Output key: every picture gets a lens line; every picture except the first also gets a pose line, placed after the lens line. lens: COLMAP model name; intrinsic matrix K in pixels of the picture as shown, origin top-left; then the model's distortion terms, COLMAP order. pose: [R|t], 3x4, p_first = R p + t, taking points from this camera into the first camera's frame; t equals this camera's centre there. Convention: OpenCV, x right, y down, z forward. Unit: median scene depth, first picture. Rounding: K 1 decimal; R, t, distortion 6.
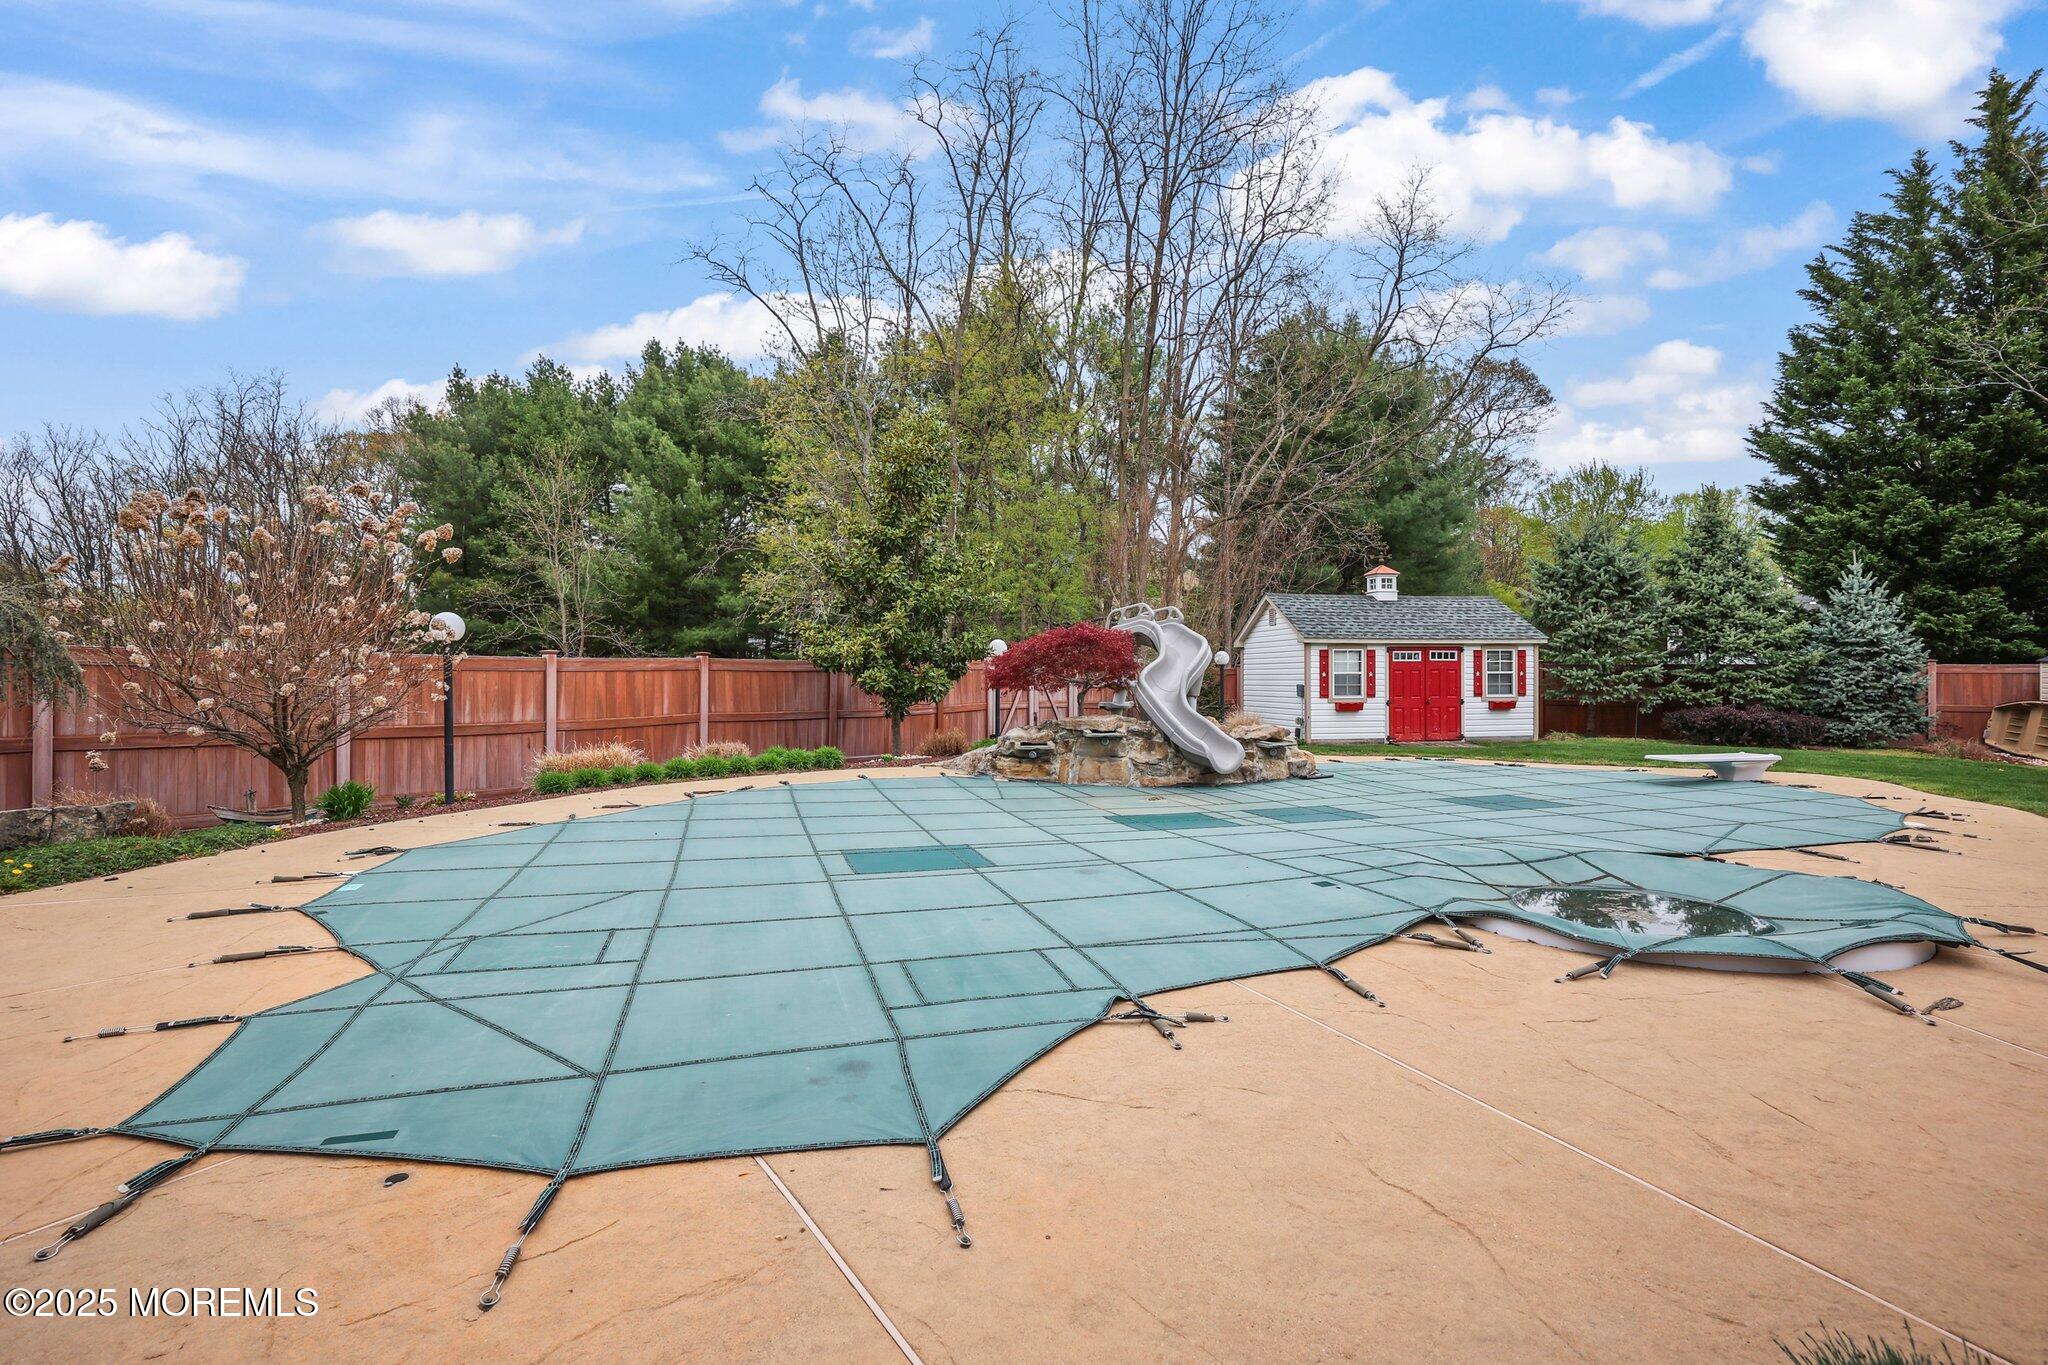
lens RADIAL K [[987.8, 0, 1025.7], [0, 987.8, 674.7], [0, 0, 1]] dist [-0.000200, 0.000604]
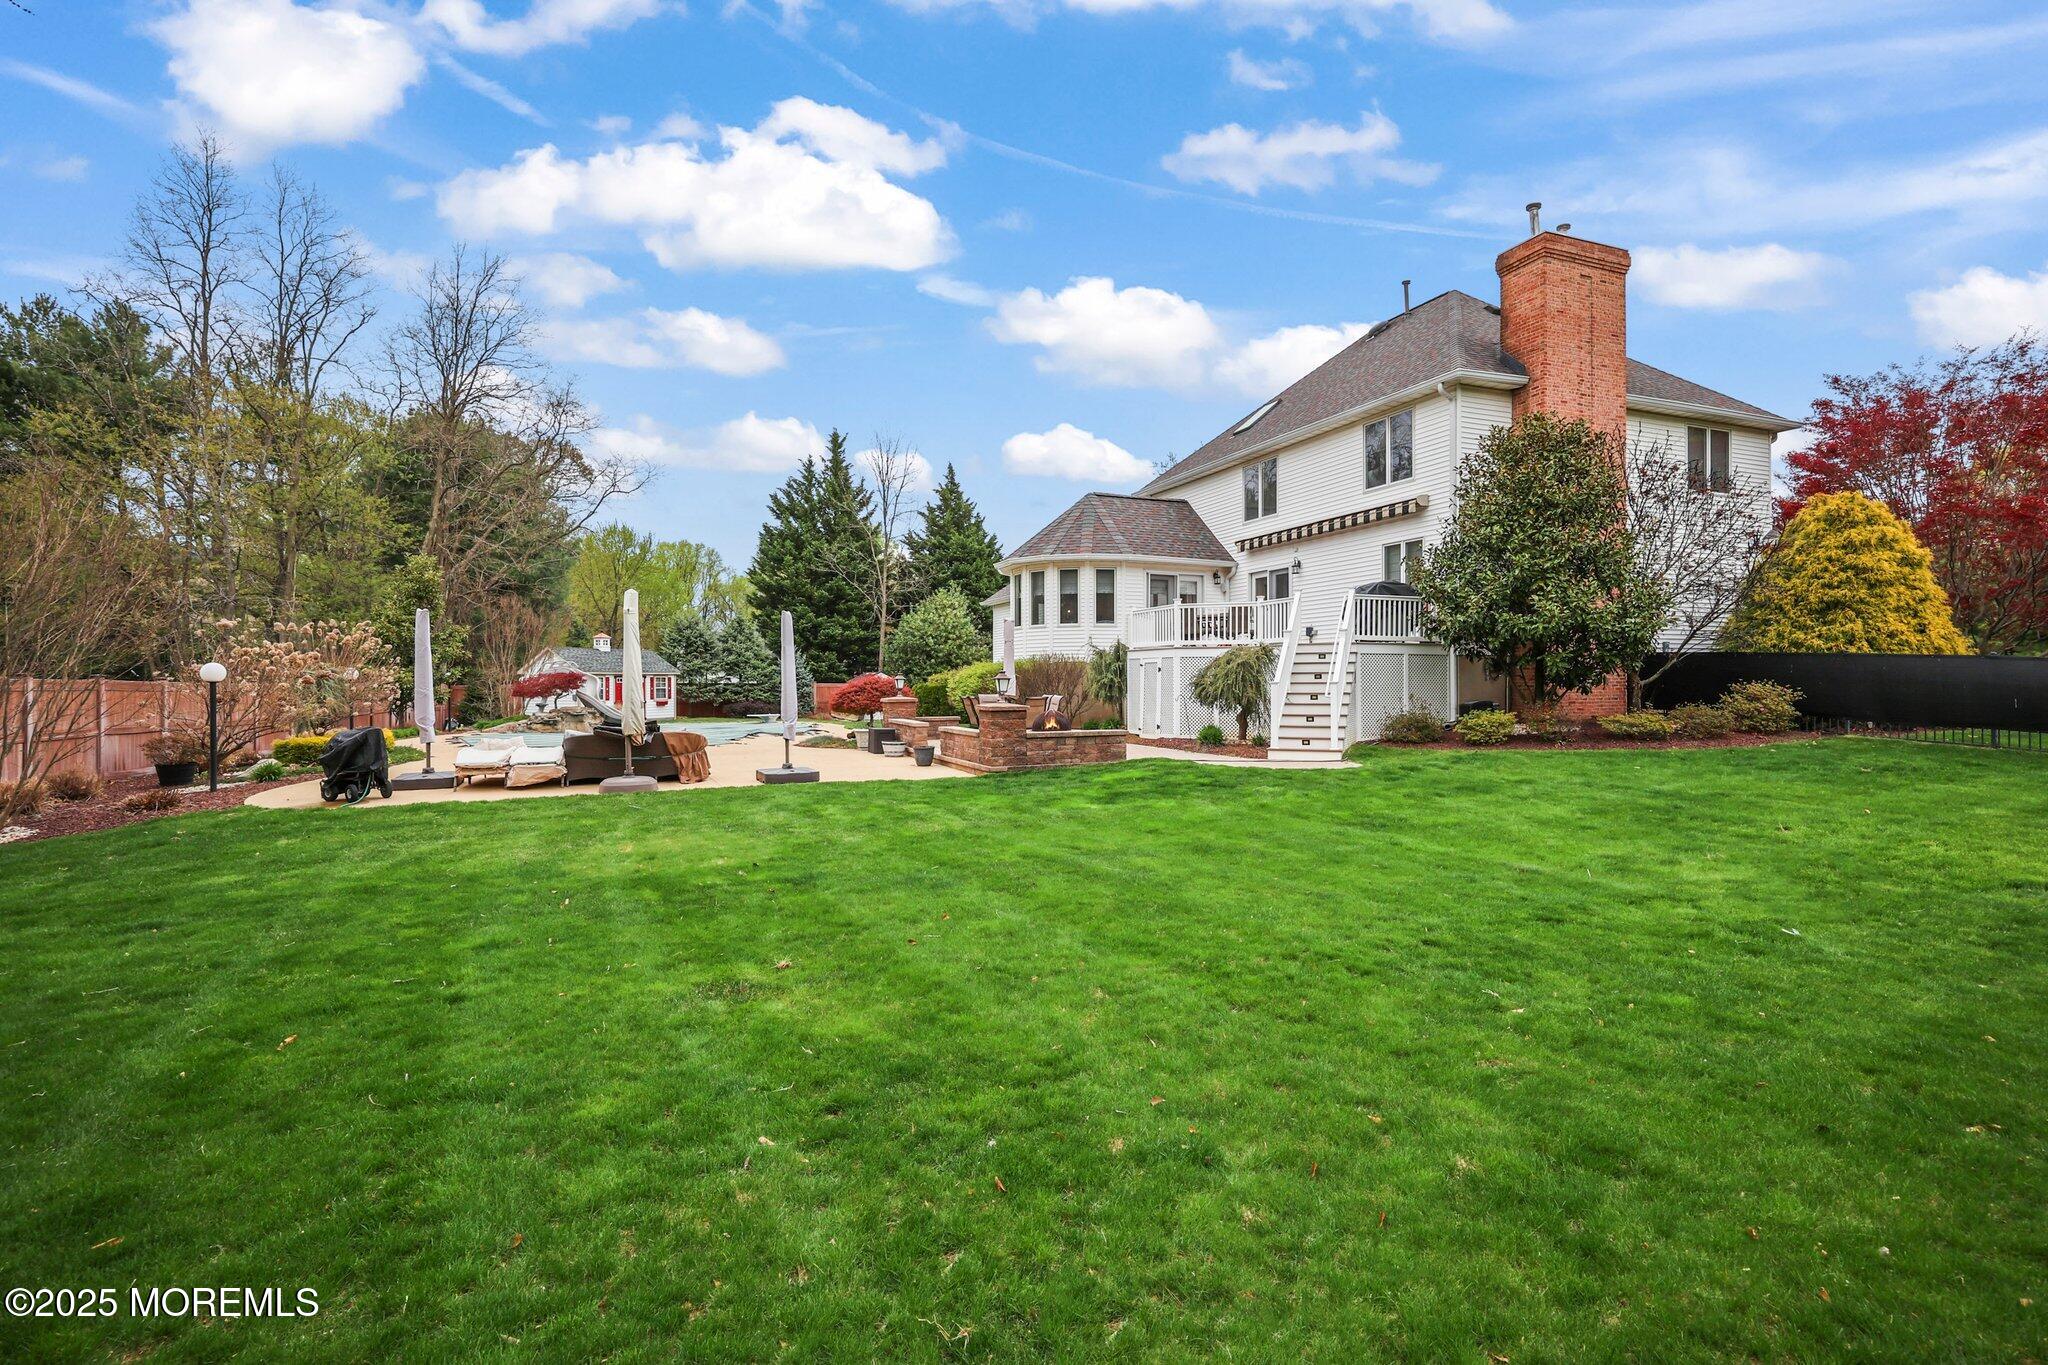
lens RADIAL K [[987.8, 0, 1020.0], [0, 987.8, 681.0], [0, 0, 1]] dist [-0.000200, 0.000604]
pose [[0.583157, 0.000655, 0.812359, -0.736998], [0.002910, 0.999992, -0.002895, -0.008084], [-0.812354, 0.004053, 0.583150, -0.799848]]
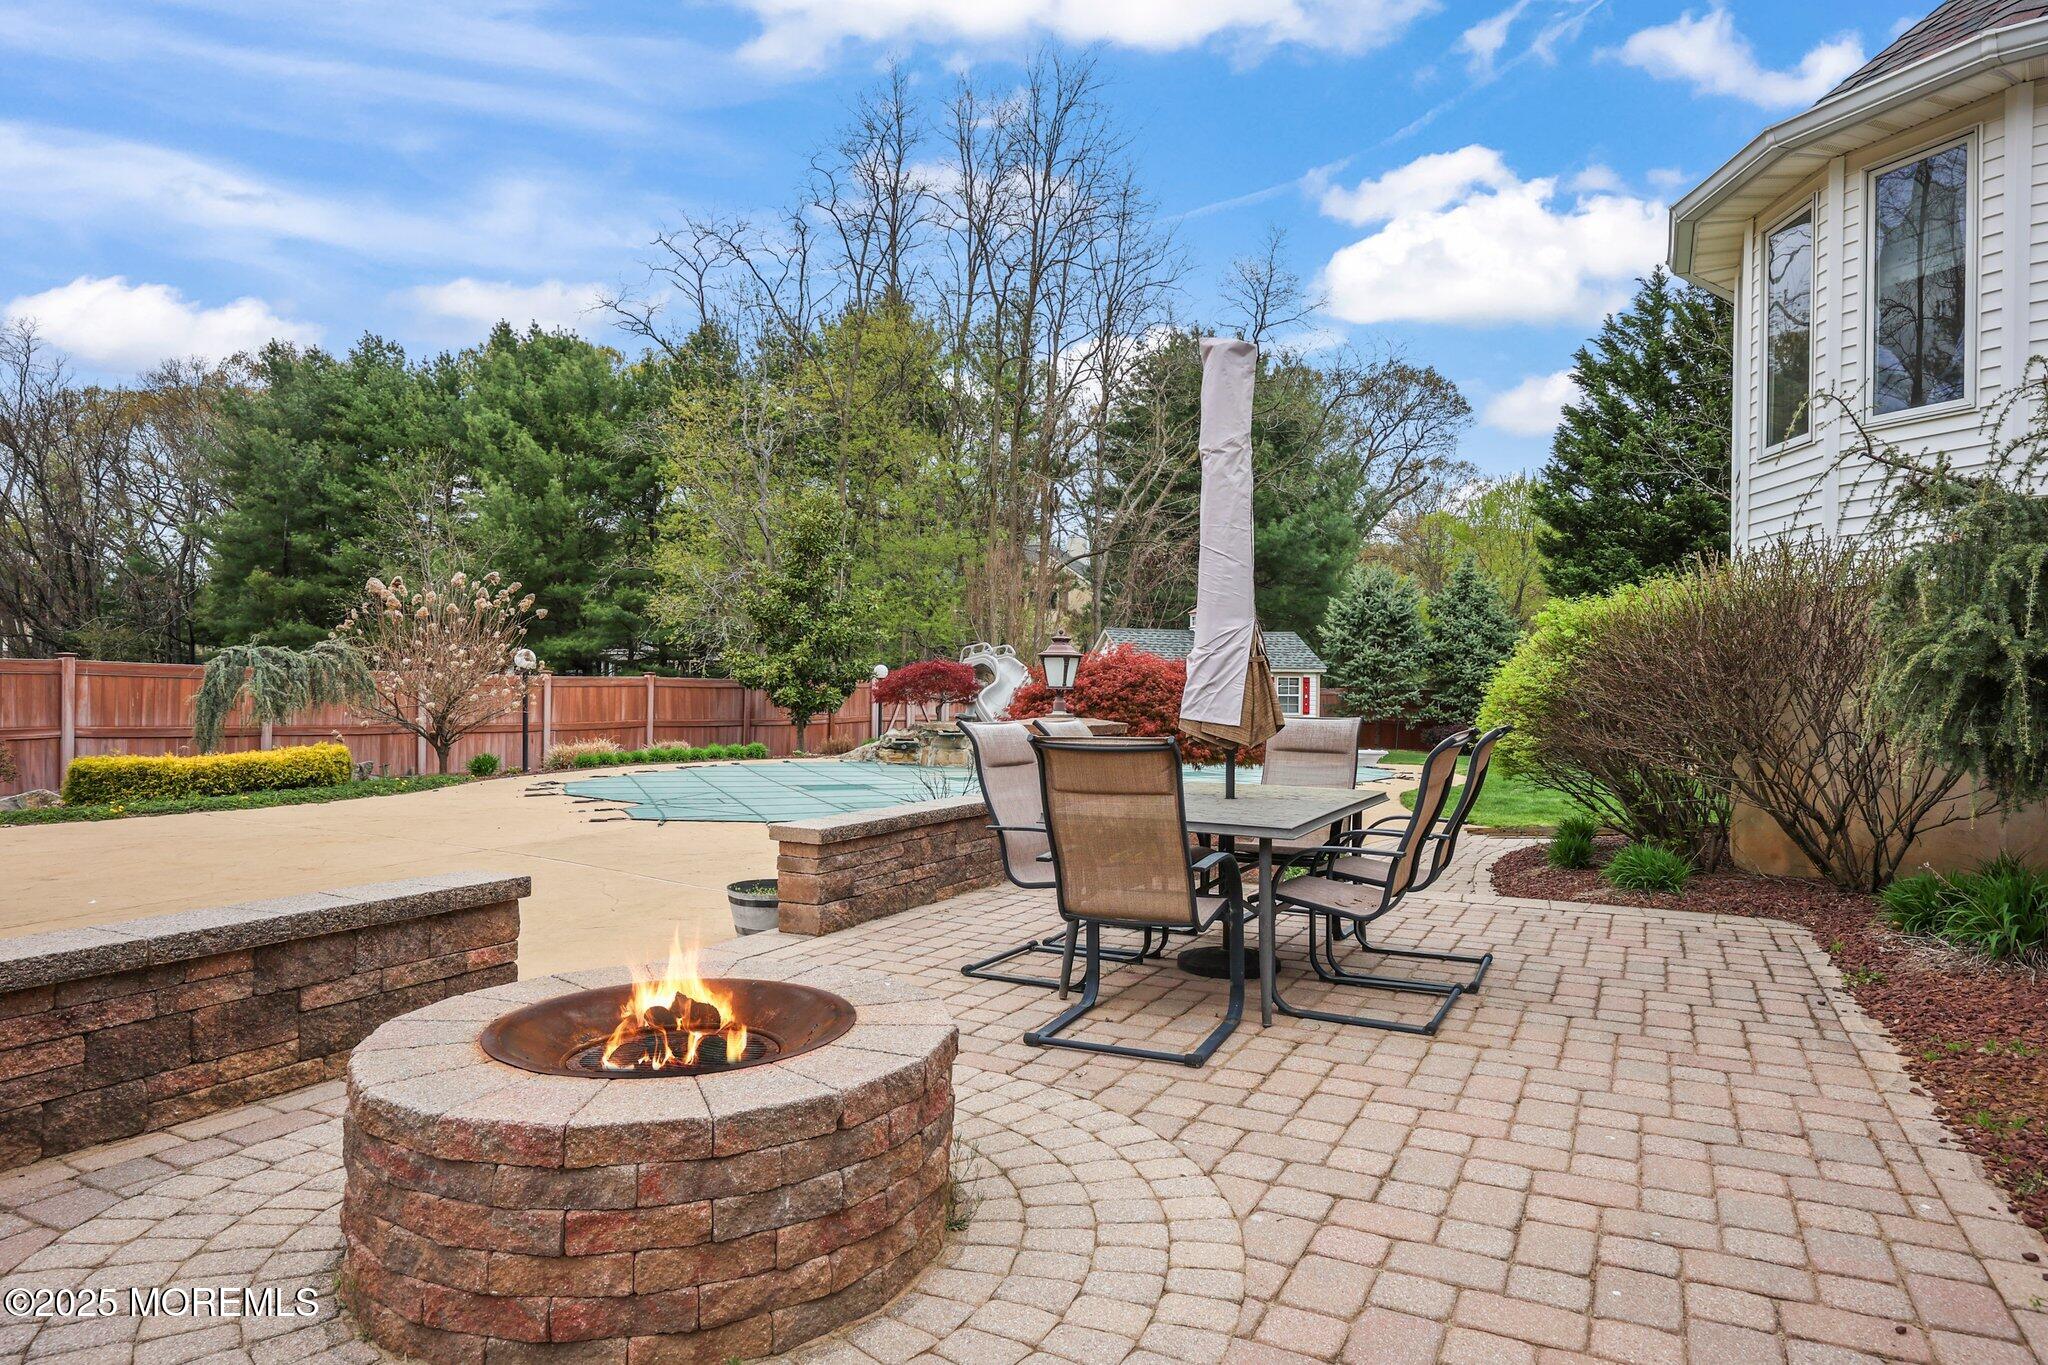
lens RADIAL K [[1211.3, 0, 1053.3], [0, 1211.3, 692.3], [0, 0, 1]] dist [0.036461, 0.001310]
pose [[0.993493, 0.011824, 0.113277, 0.012642], [-0.011892, 0.999929, -0.000075, -0.002092], [-0.113269, -0.001273, 0.993563, -0.451708]]
